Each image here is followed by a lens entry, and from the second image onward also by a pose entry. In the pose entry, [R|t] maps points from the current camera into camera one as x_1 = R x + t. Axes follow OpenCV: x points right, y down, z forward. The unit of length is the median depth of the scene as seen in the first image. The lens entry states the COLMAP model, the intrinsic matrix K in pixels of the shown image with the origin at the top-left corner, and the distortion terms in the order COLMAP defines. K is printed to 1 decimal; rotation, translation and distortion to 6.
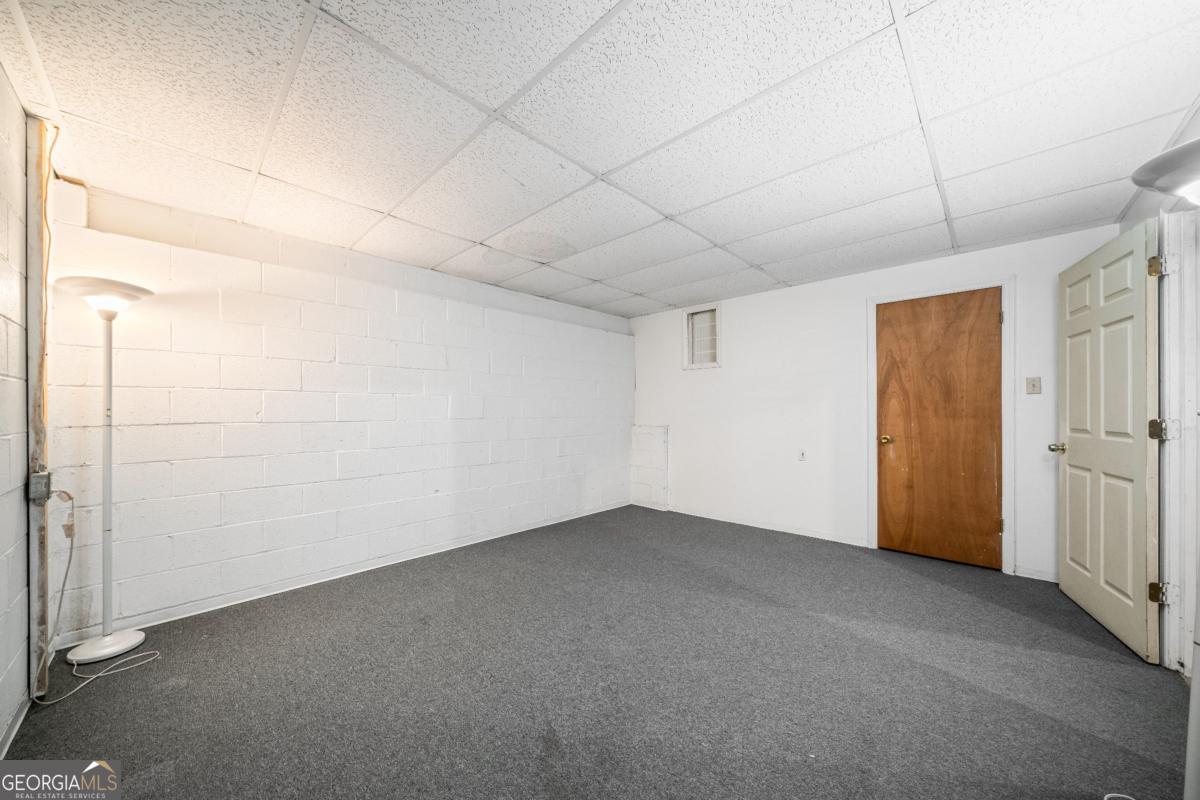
lens RADIAL K [[409.7, 0, 598.3], [0, 409.7, 408.7], [0, 0, 1]] dist [-0.008243, 0.000028]
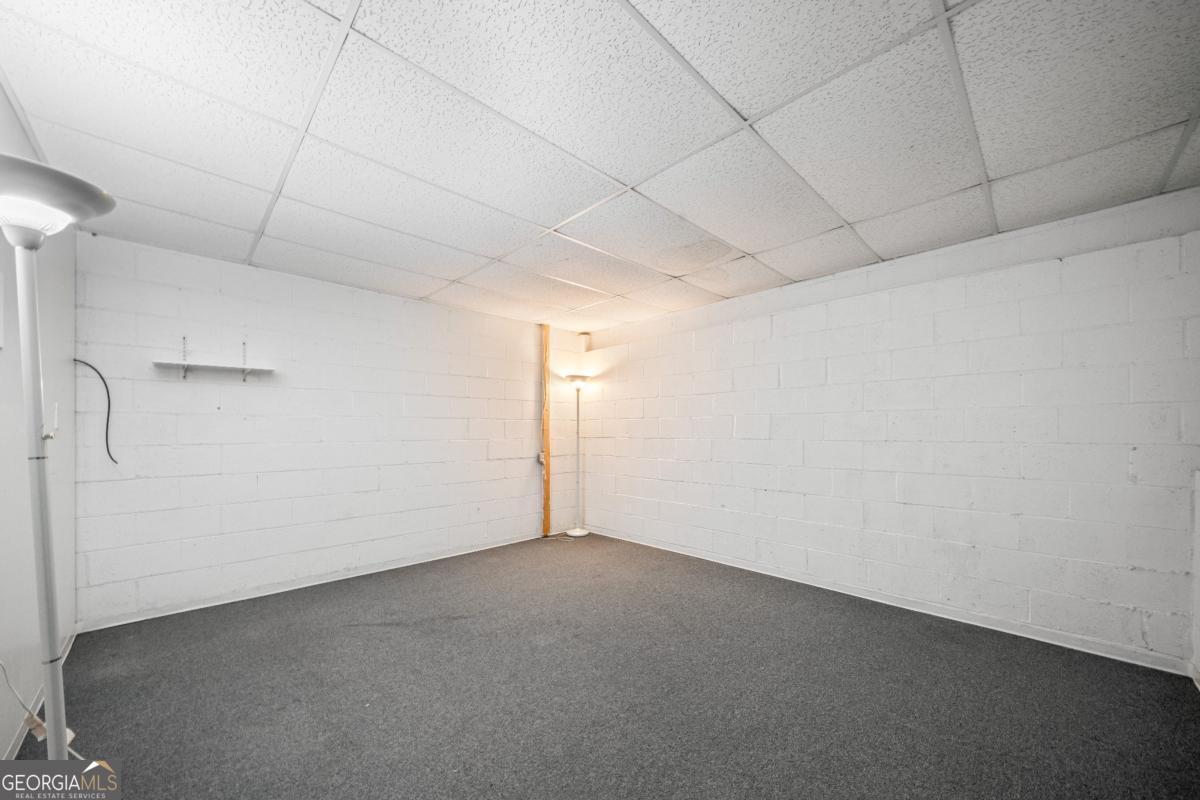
lens RADIAL K [[422.8, 0, 594.3], [0, 422.8, 409.6], [0, 0, 1]] dist [-0.002384, -0.000040]
pose [[-0.021764, -0.044766, -0.998760, 1.208336], [0.009207, 0.998946, -0.044975, -0.005627], [0.999721, -0.010175, -0.021329, 1.141785]]
